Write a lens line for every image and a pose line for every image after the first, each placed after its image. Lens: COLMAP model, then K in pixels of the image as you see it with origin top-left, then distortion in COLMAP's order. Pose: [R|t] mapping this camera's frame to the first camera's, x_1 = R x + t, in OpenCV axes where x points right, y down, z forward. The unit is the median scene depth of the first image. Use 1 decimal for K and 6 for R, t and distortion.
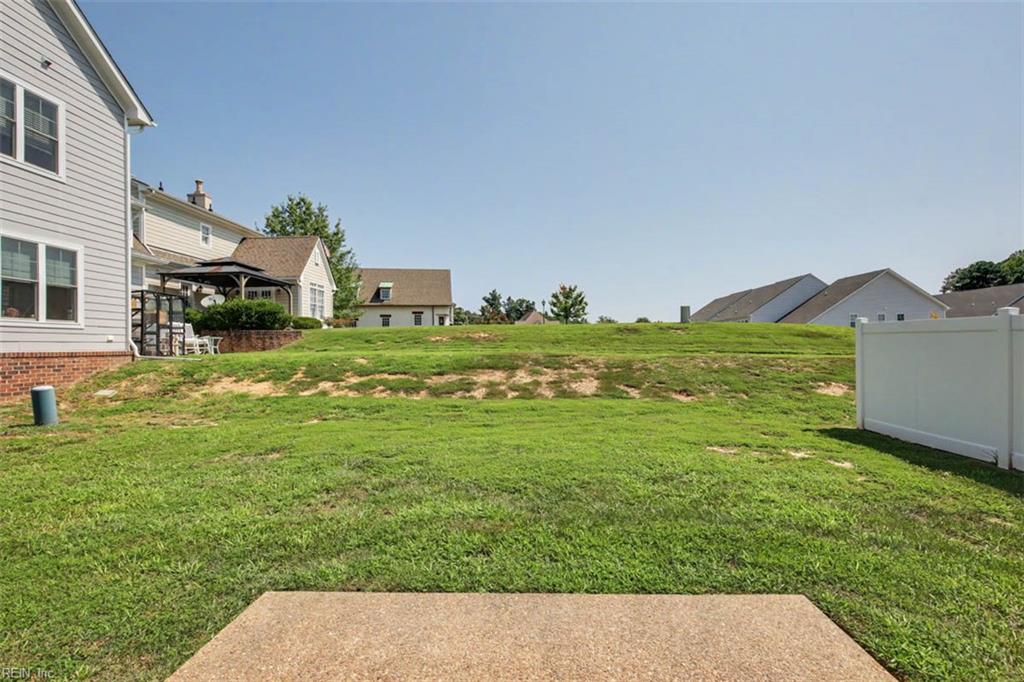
lens RADIAL K [[470.0, 0, 518.6], [0, 470.0, 344.1], [0, 0, 1]] dist [0.006328, 0.000486]
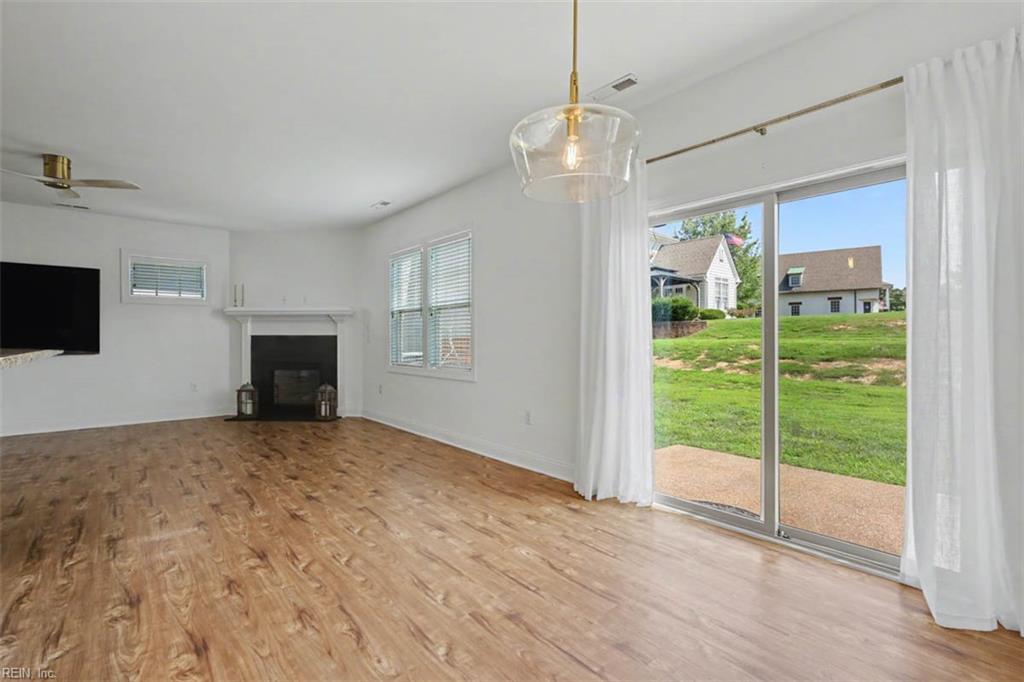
lens RADIAL K [[470.0, 0, 520.6], [0, 470.0, 336.8], [0, 0, 1]] dist [0.006328, 0.000486]
pose [[0.685535, 0.009807, -0.727973, 0.078048], [-0.004225, 0.999946, 0.009491, 0.001200], [0.728027, -0.003431, 0.685540, -0.146958]]
